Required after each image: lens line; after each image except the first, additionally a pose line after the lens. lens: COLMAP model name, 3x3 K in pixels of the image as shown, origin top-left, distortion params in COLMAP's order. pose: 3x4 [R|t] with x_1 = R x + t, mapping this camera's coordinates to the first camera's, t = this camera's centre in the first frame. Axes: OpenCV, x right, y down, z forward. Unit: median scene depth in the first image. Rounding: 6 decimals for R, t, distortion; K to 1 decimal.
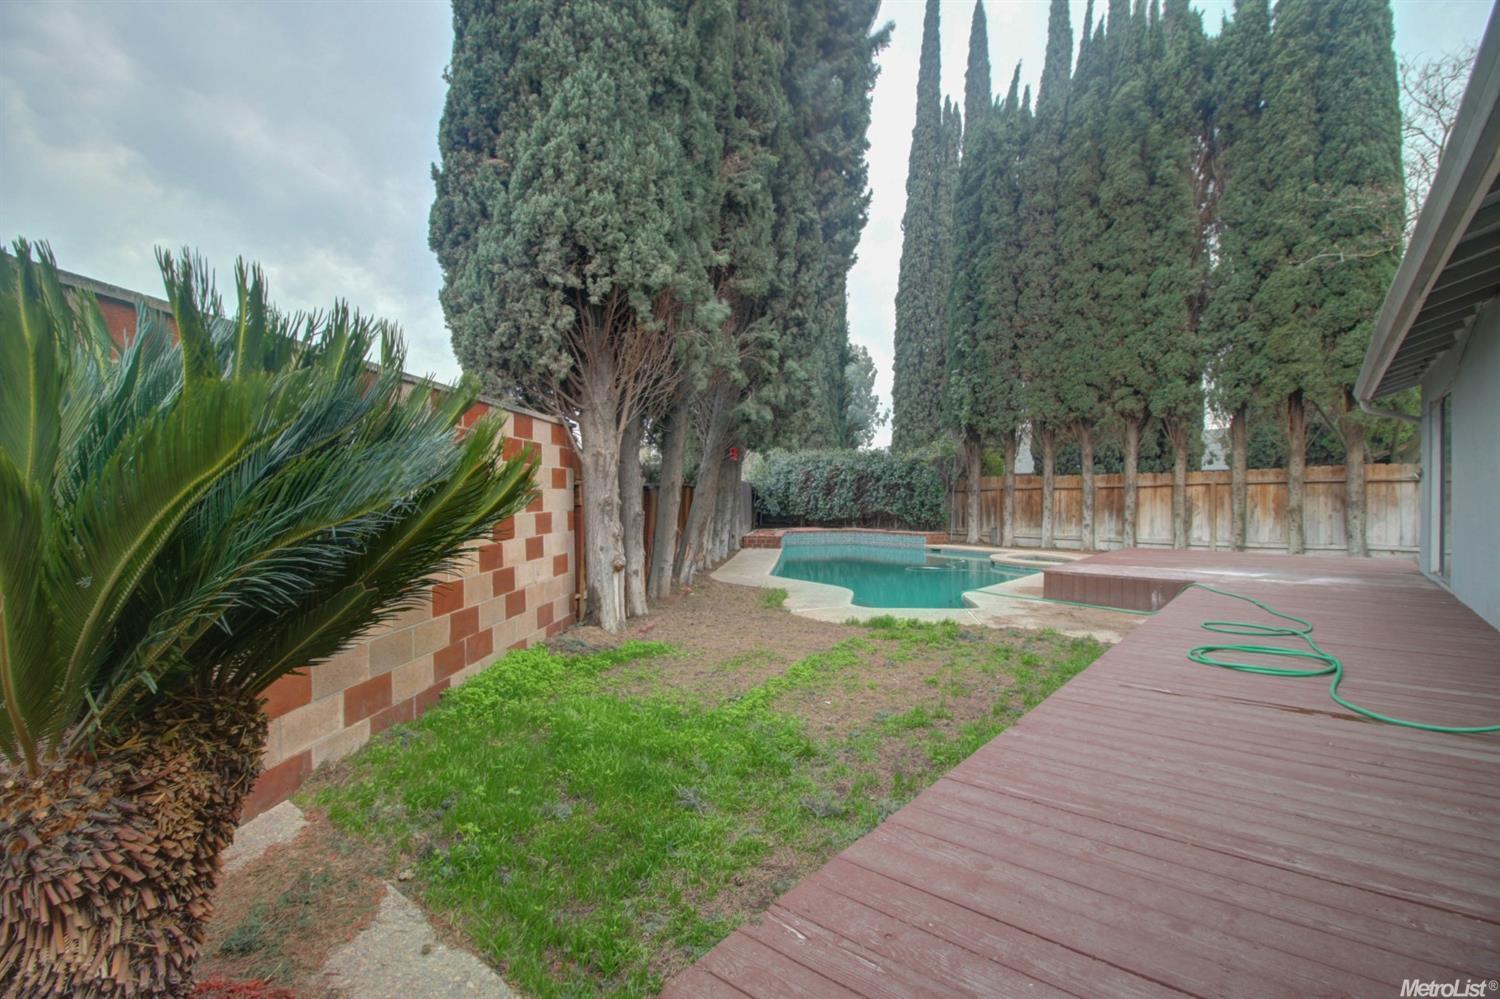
lens RADIAL K [[694.3, 0, 742.0], [0, 694.3, 498.8], [0, 0, 1]] dist [-0.019565, -0.004093]
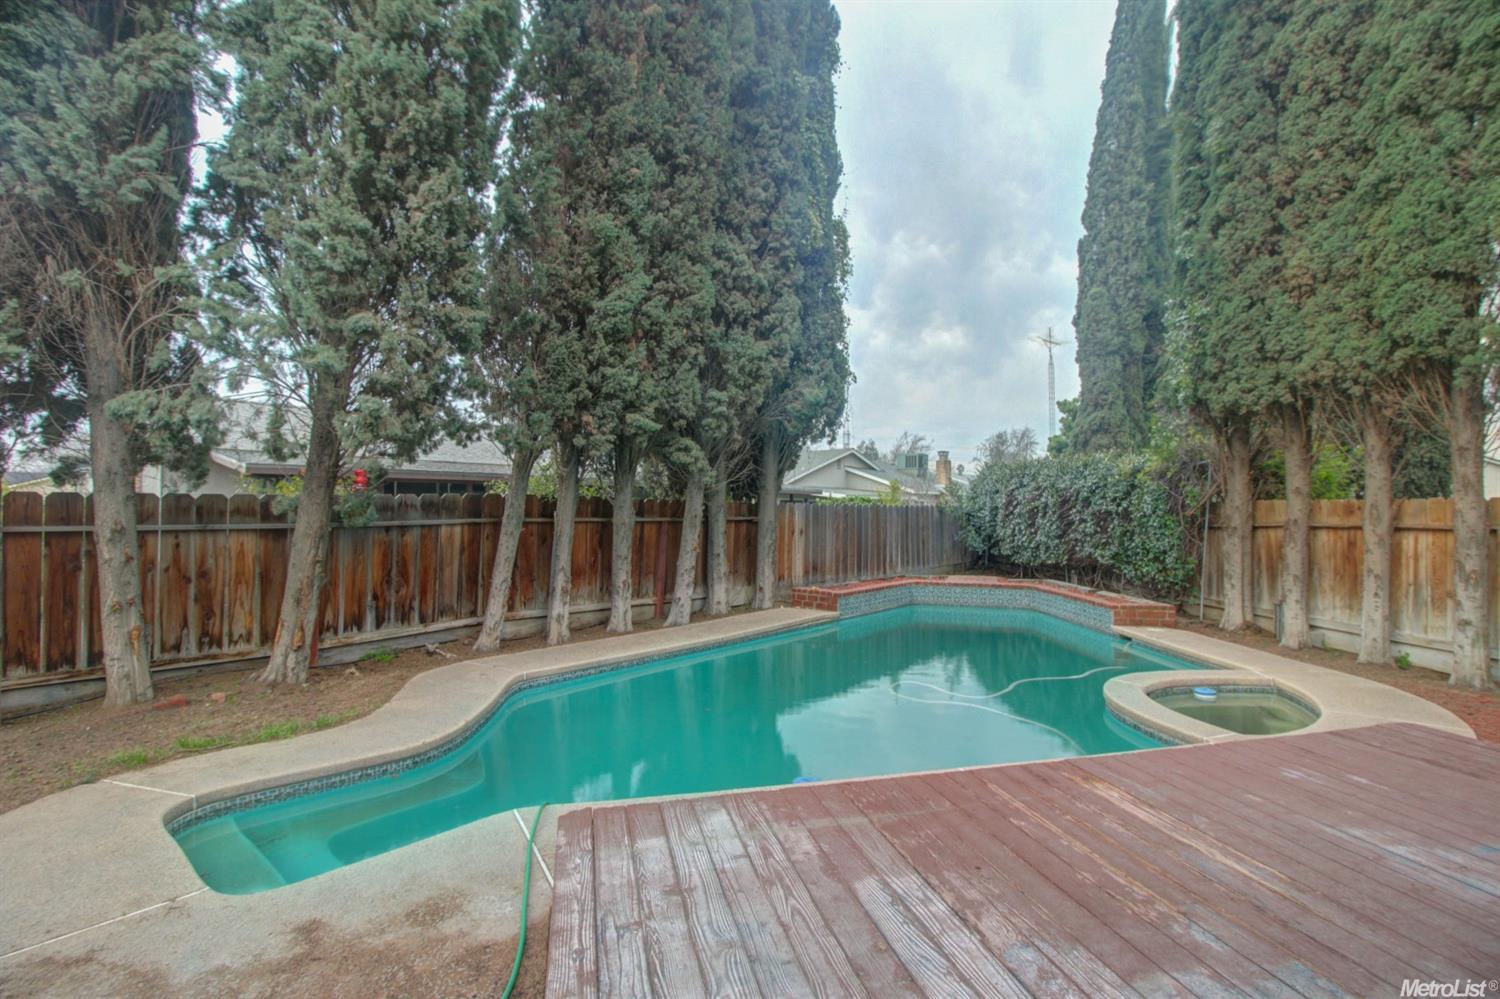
lens RADIAL K [[694.3, 0, 753.9], [0, 694.3, 498.7], [0, 0, 1]] dist [-0.019565, -0.004093]
pose [[0.807878, -0.000274, -0.589349, 0.372698], [-0.014499, 0.999688, -0.020341, -0.019043], [0.589171, 0.024978, 0.807622, 0.405803]]
